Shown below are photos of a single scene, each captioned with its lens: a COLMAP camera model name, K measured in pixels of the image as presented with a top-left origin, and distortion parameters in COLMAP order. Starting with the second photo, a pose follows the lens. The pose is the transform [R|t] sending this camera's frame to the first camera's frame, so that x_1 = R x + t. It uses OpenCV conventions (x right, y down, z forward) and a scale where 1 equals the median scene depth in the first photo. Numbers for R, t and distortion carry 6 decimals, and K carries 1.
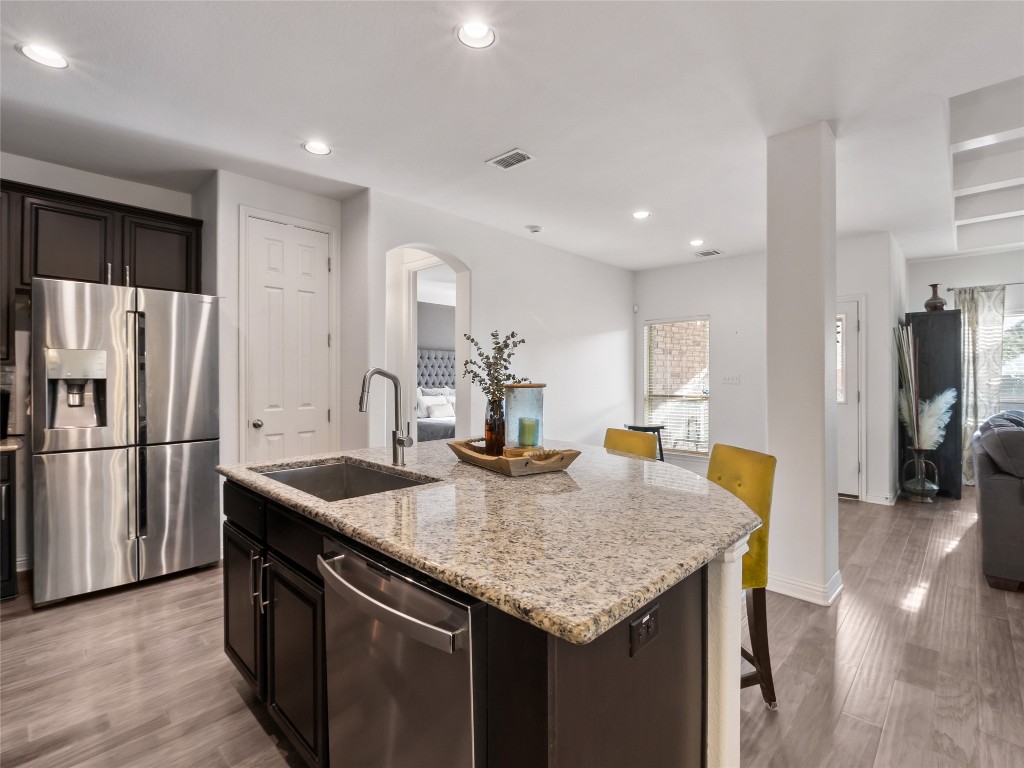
lens RADIAL K [[490.6, 0, 512.0], [0, 490.6, 384.0], [0, 0, 1]] dist [0.001106, 0.000220]
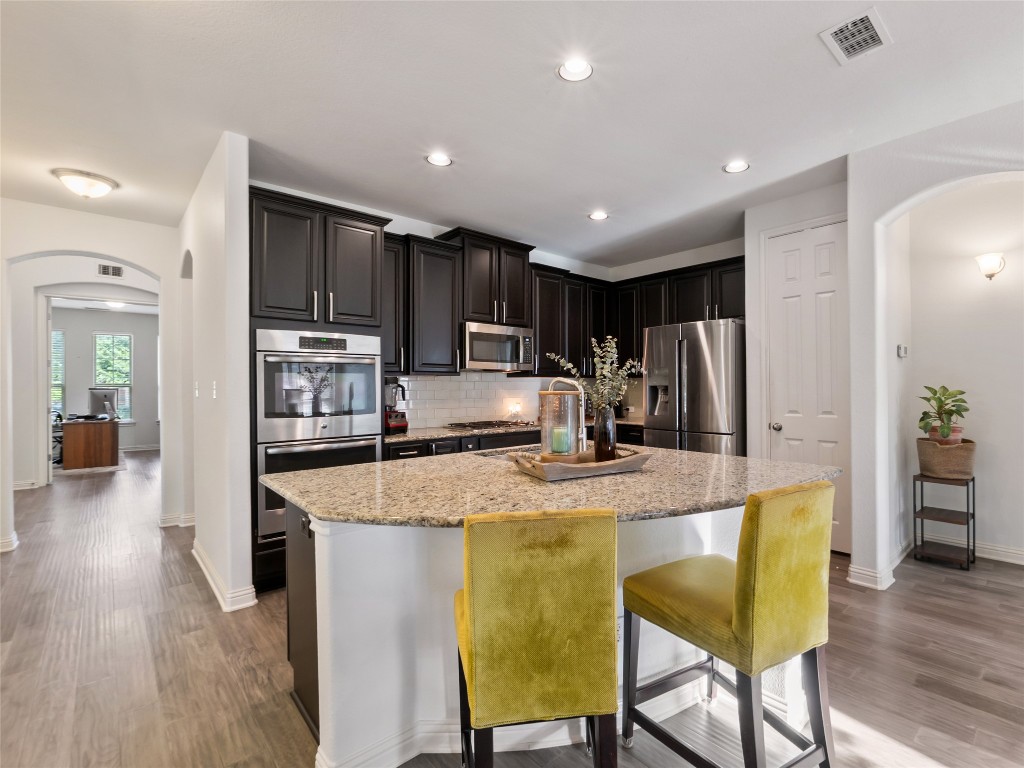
lens RADIAL K [[490.6, 0, 512.0], [0, 490.6, 384.0], [0, 0, 1]] dist [0.001106, 0.000220]
pose [[-0.130919, -0.007352, -0.991366, 0.630011], [-0.002906, 0.999971, -0.007032, -0.003885], [0.991389, 0.001960, -0.130936, 0.571700]]
